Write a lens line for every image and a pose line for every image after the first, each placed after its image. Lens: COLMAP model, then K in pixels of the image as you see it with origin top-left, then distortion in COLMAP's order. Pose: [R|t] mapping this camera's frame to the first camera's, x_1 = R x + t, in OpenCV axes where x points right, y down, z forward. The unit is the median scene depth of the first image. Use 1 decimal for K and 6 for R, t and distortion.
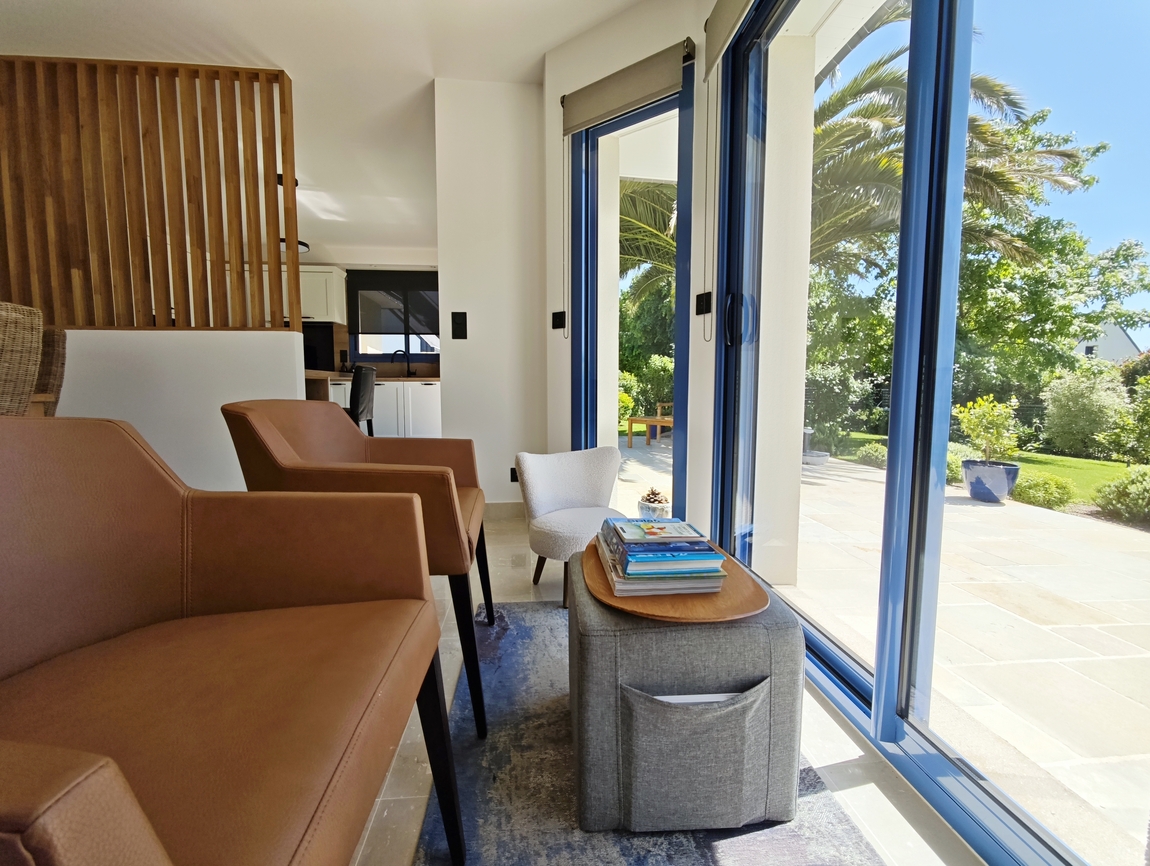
lens RADIAL K [[481.5, 0, 572.1], [0, 481.5, 423.9], [0, 0, 1]] dist [-0.002237, 0.000092]
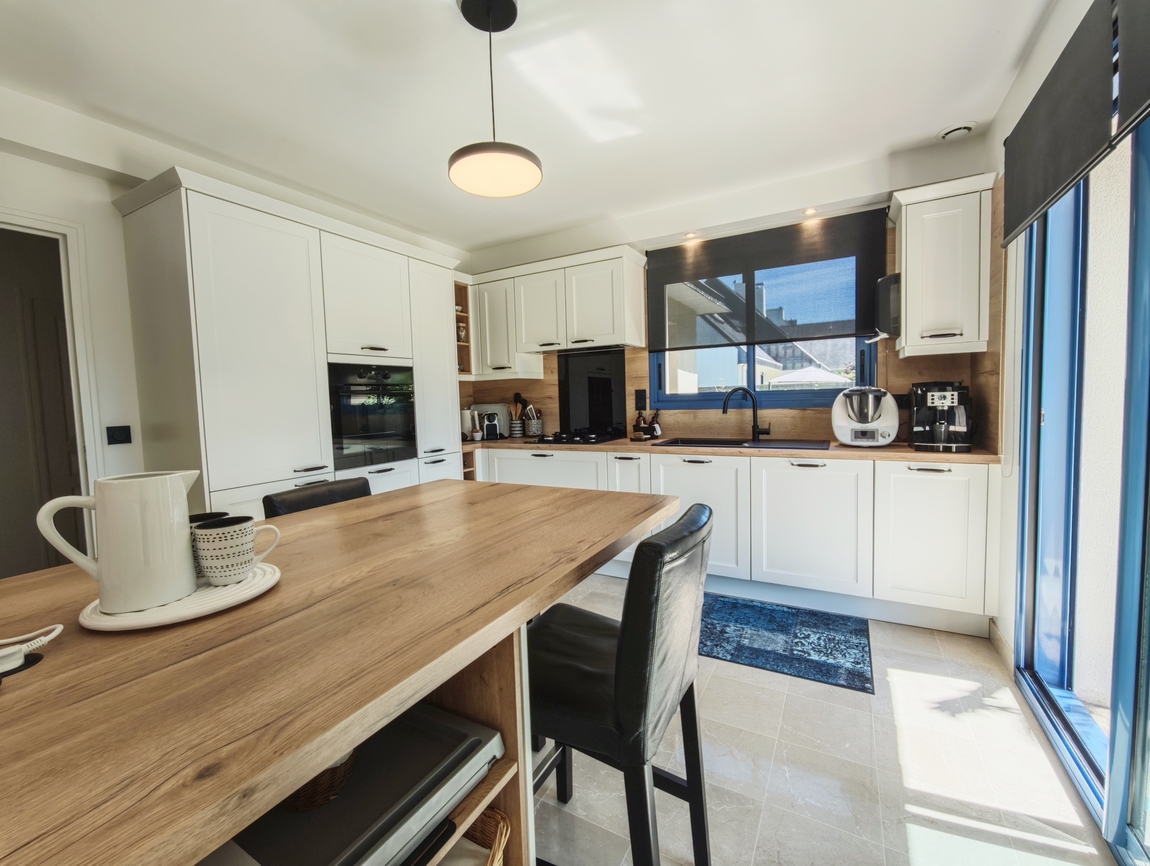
lens RADIAL K [[481.5, 0, 572.6], [0, 481.5, 428.2], [0, 0, 1]] dist [-0.002237, 0.000092]
pose [[0.819232, 0.008955, -0.573392, -0.207322], [-0.010988, 0.999940, -0.000082, -0.105549], [0.573357, 0.006368, 0.819281, 0.475202]]
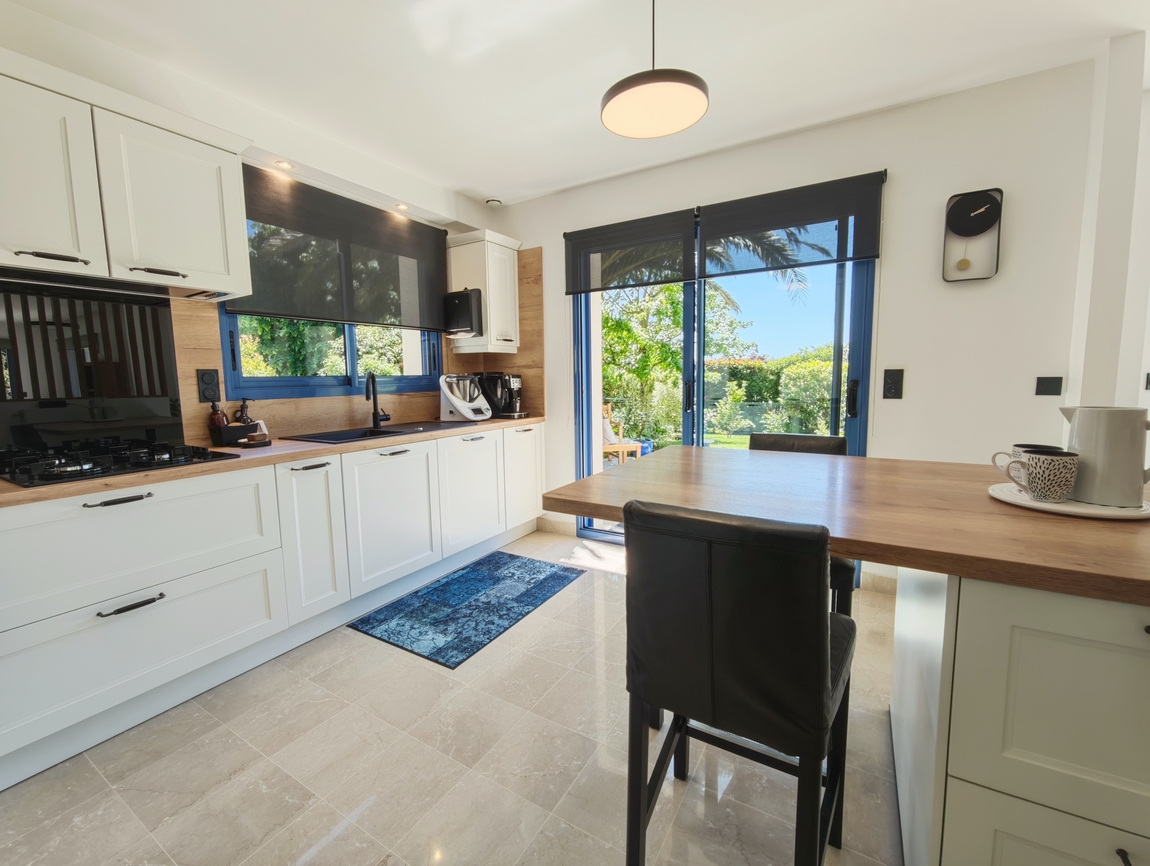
lens RADIAL K [[481.5, 0, 568.6], [0, 481.5, 428.7], [0, 0, 1]] dist [-0.002237, 0.000092]
pose [[0.600250, -0.097305, 0.793871, -0.602960], [0.078838, 0.994936, 0.062340, -0.109202], [-0.795917, 0.025167, 0.604882, 0.560642]]
